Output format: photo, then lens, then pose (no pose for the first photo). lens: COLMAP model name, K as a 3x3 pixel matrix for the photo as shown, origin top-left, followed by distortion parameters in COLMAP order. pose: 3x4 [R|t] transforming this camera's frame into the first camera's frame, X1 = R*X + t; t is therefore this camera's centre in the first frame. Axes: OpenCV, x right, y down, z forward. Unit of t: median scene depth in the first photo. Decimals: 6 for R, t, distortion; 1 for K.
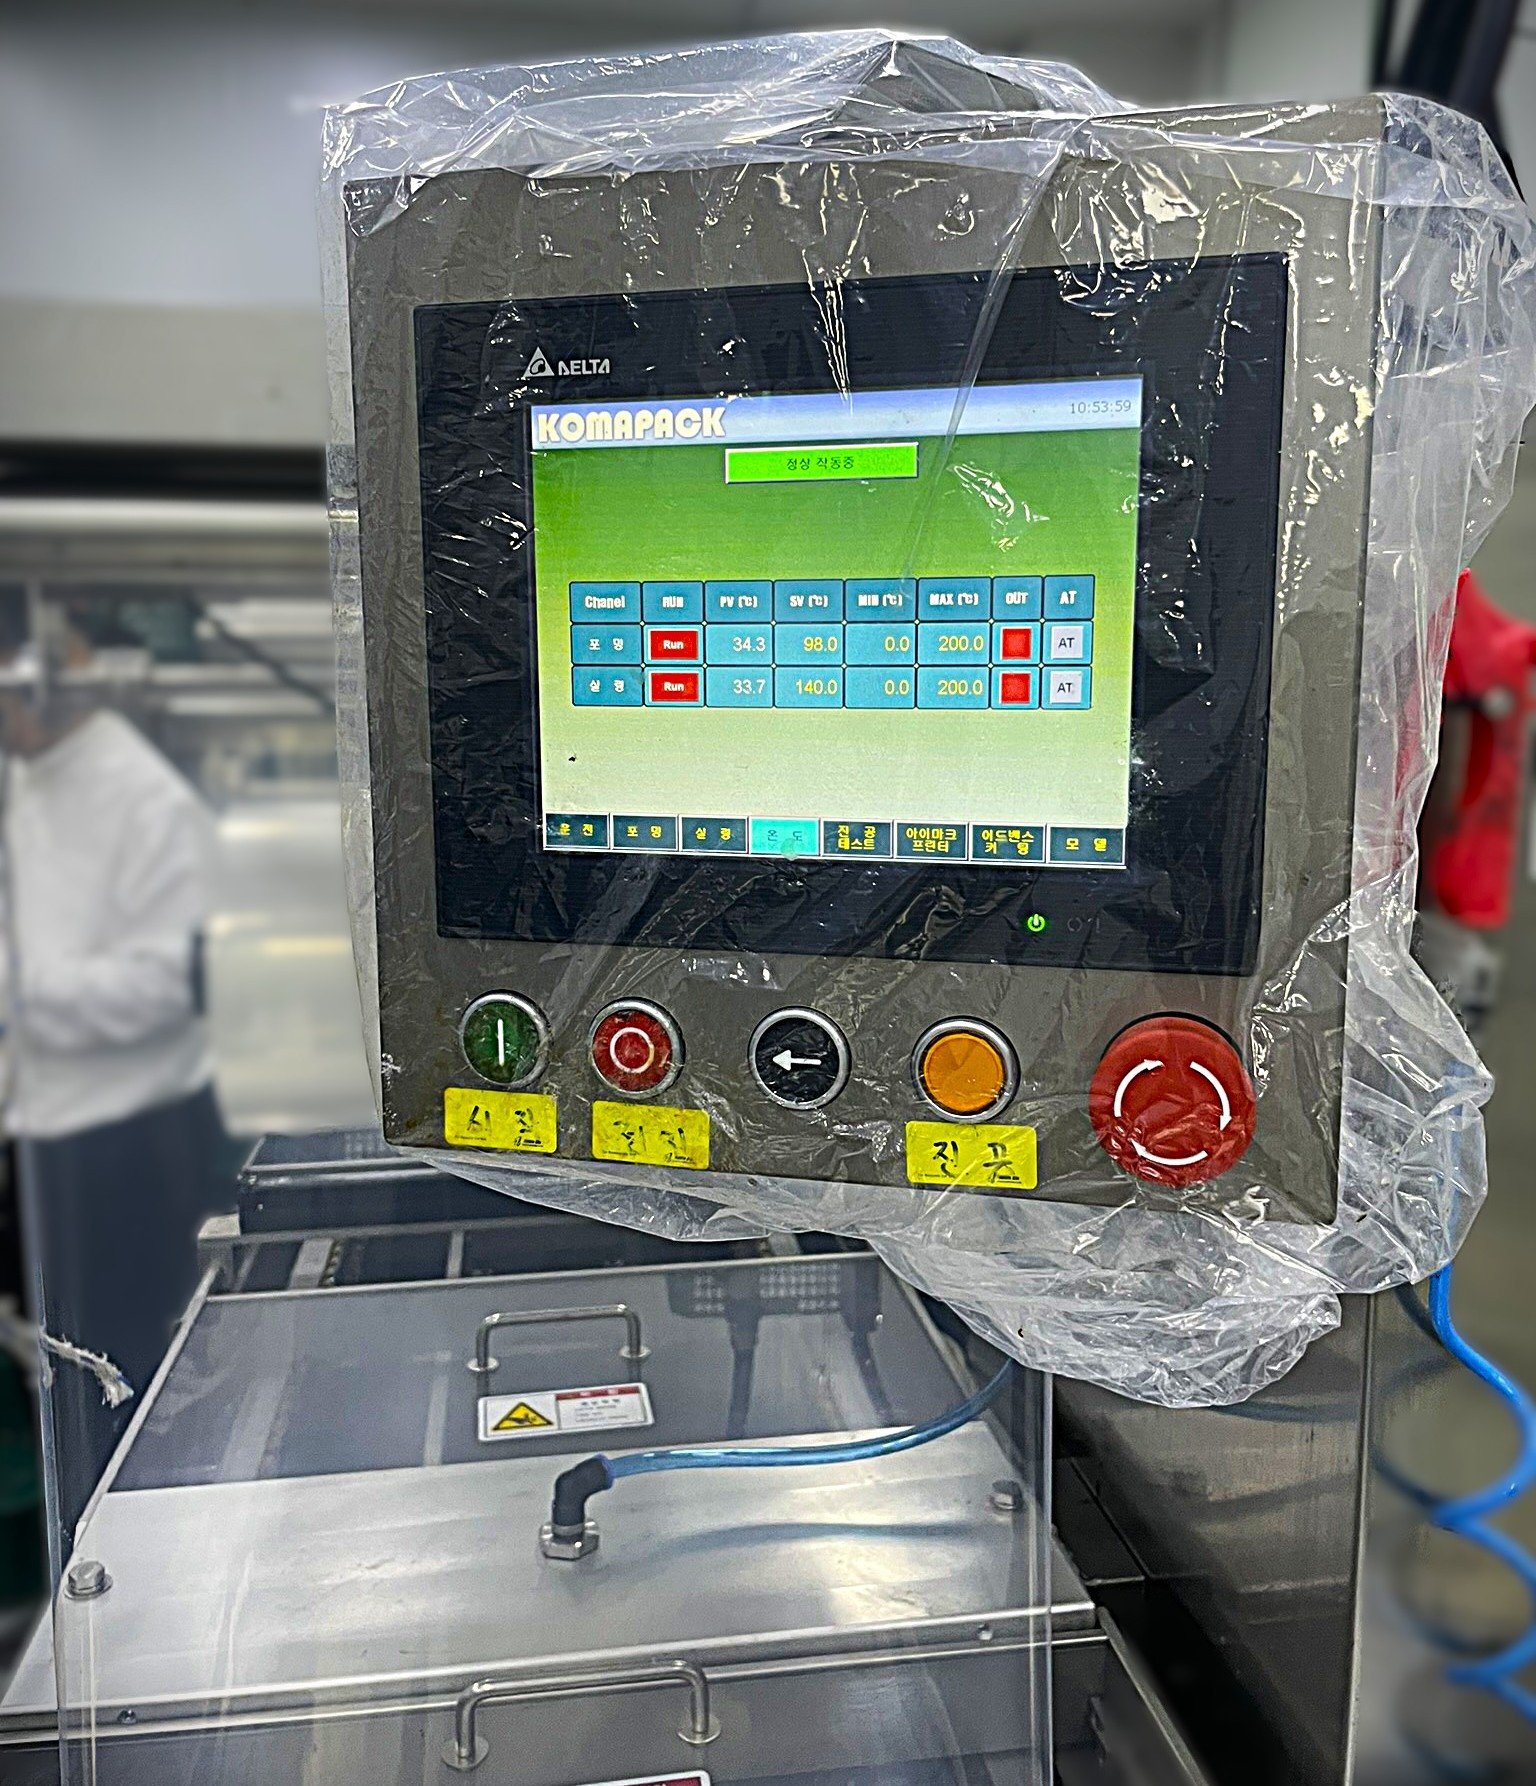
lens RADIAL K [[1576.4, 0, 769.0], [0, 1576.4, 897.0], [0, 0, 1]] dist [0.071226, 0.004696]
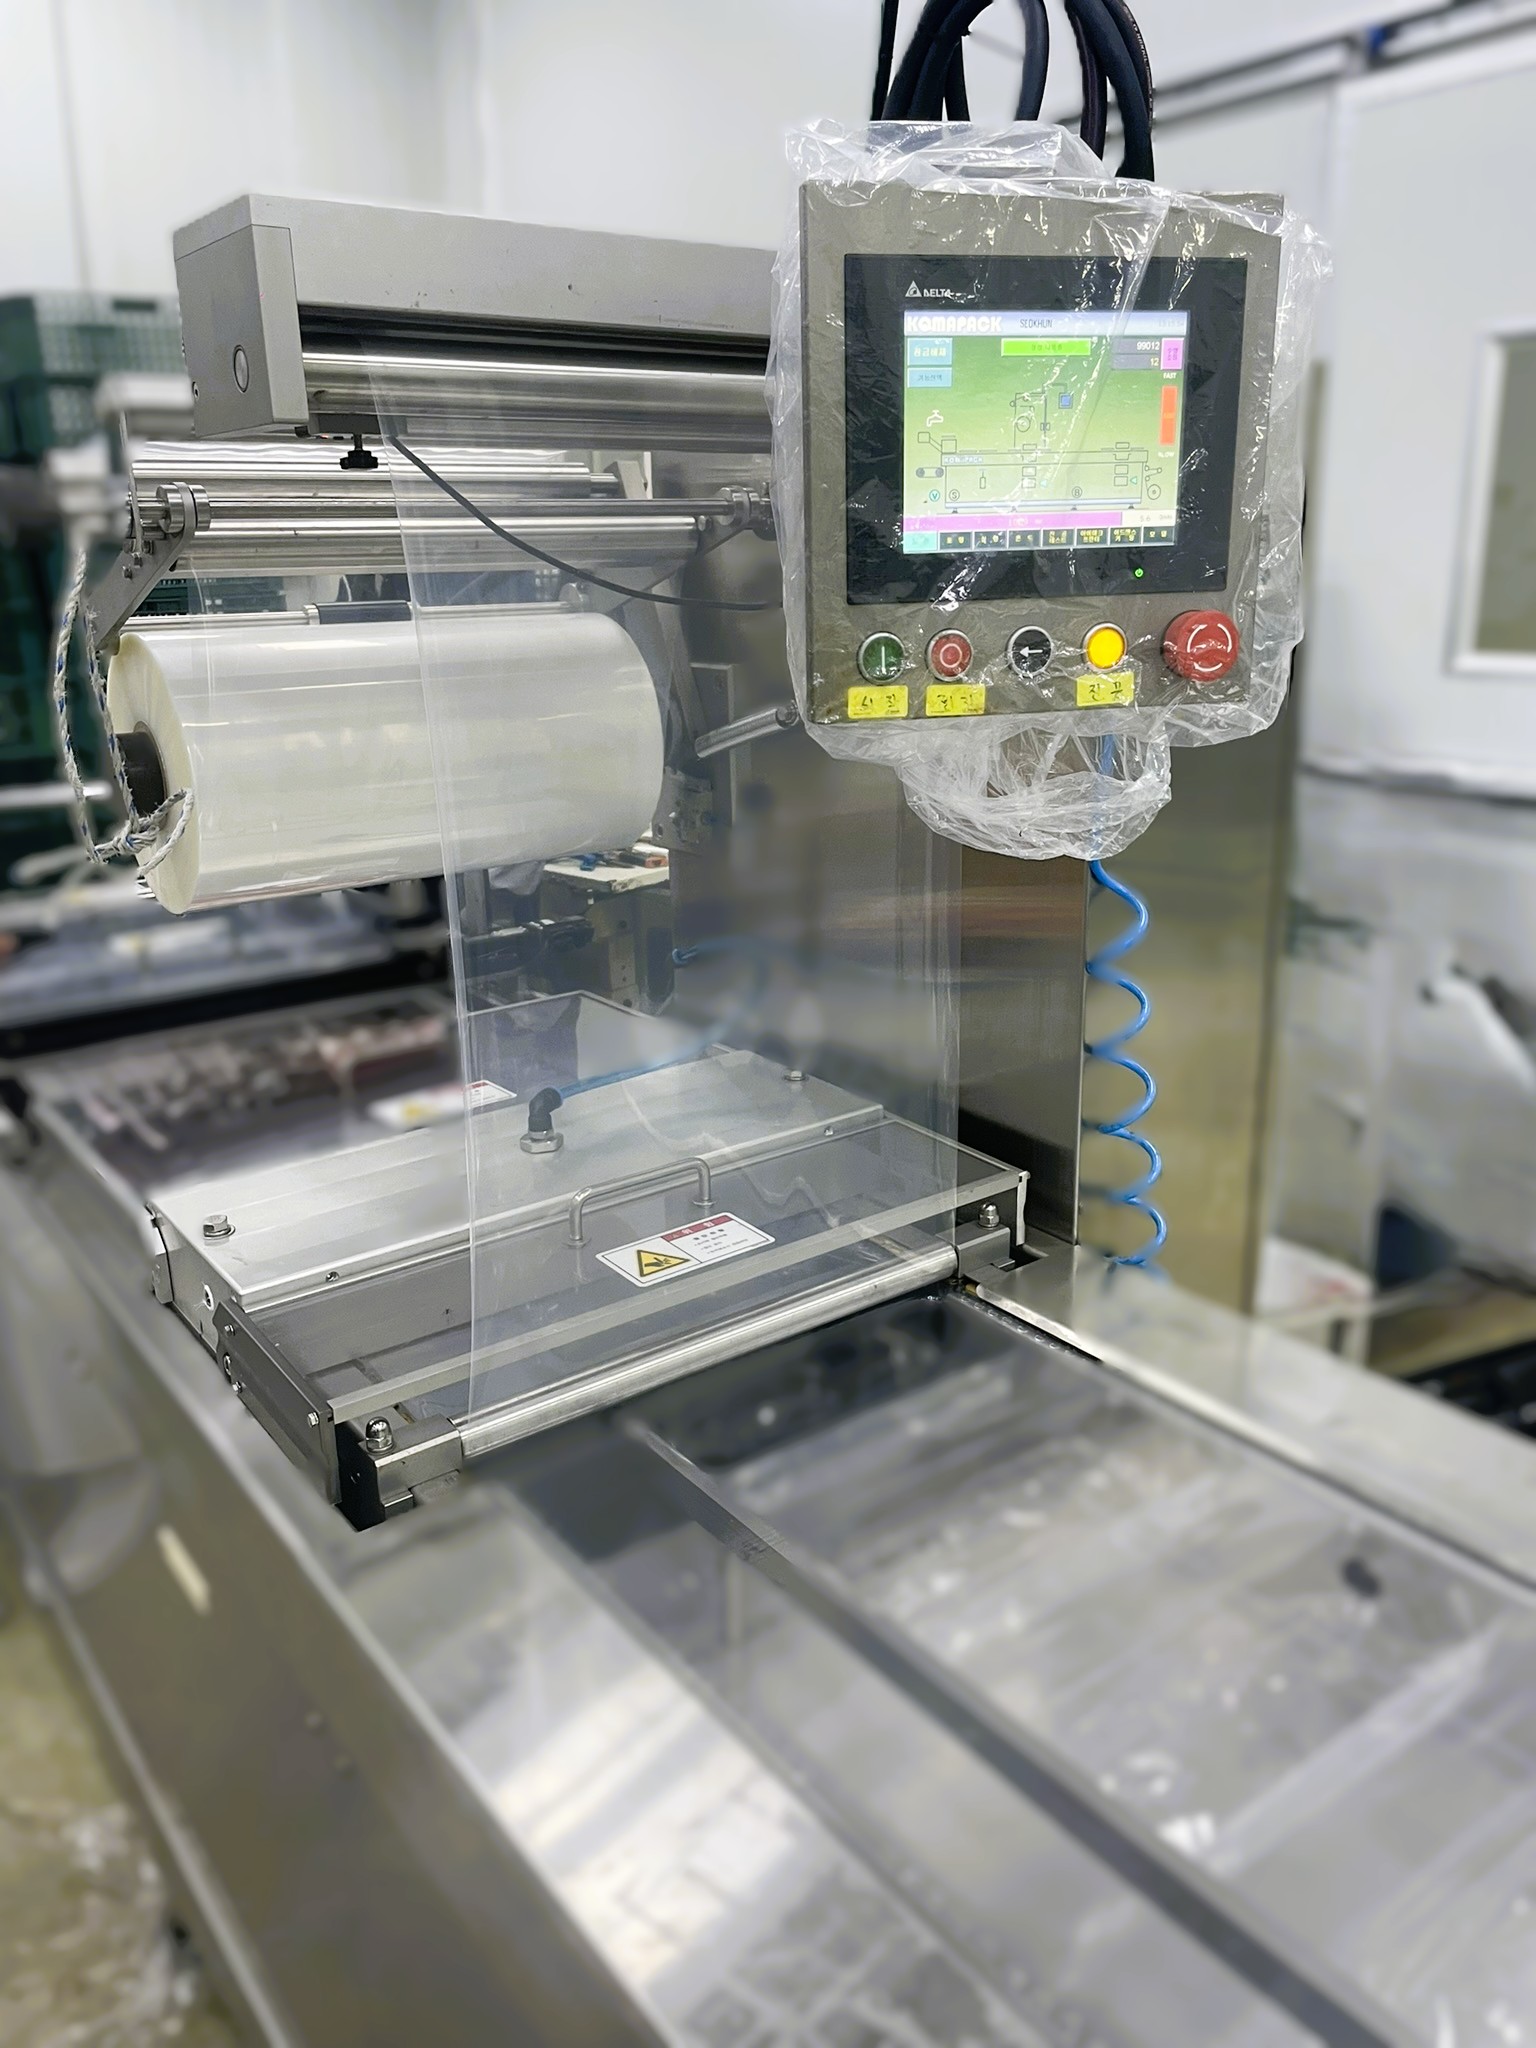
lens RADIAL K [[1581.0, 0, 772.9], [0, 1581.0, 1016.9], [0, 0, 1]] dist [0.058319, -0.001394]
pose [[0.882553, -0.151471, 0.445147, -1.325332], [0.090537, 0.983720, 0.155233, 0.227993], [-0.461414, -0.096699, 0.881899, -0.757866]]
